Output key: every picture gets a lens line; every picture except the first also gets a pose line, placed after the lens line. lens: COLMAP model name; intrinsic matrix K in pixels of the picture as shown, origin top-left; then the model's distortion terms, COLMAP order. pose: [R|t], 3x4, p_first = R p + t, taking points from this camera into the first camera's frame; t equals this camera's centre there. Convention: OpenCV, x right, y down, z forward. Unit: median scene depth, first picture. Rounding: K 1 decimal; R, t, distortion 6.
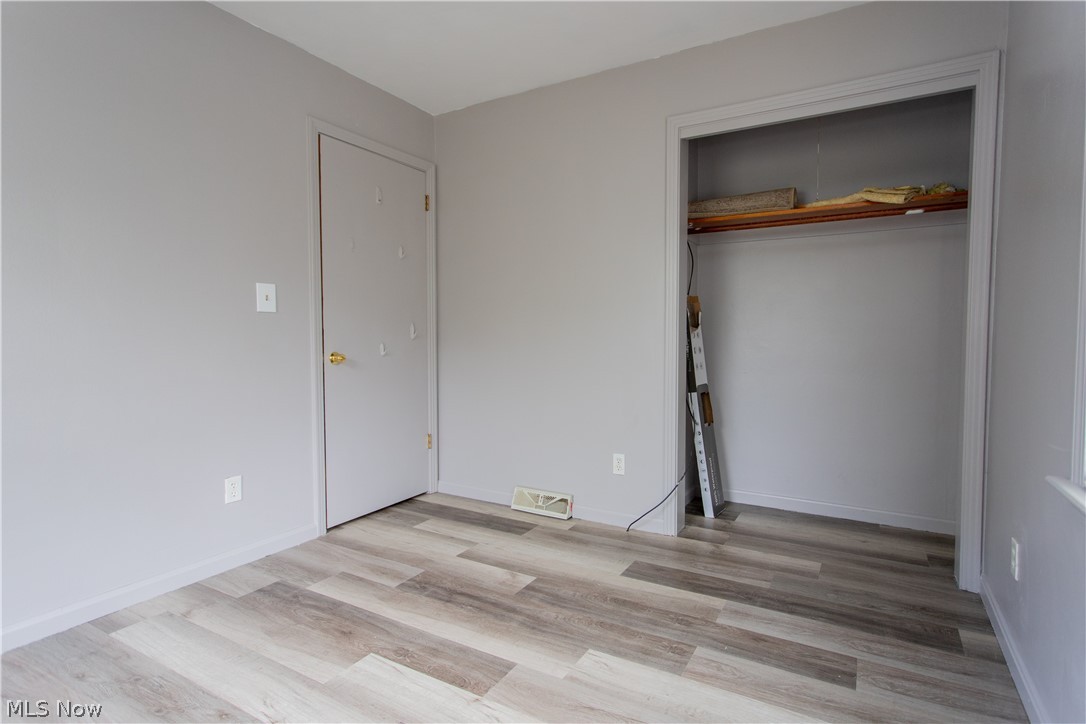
lens RADIAL K [[531.3, 0, 542.7], [0, 531.3, 358.2], [0, 0, 1]] dist [0.004299, 0.000394]
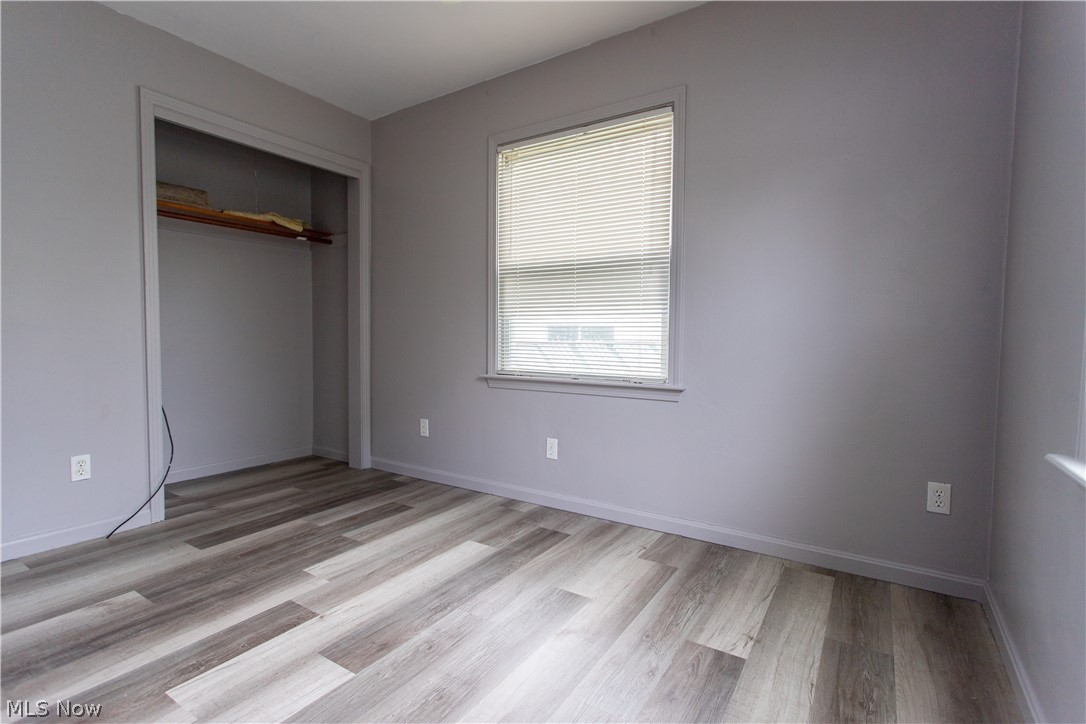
lens RADIAL K [[531.3, 0, 542.7], [0, 531.3, 358.2], [0, 0, 1]] dist [0.004299, 0.000394]
pose [[0.063953, -0.039133, 0.997185, -0.886034], [0.036991, 0.998637, 0.036818, 0.032461], [-0.997267, 0.034533, 0.065313, 0.295925]]
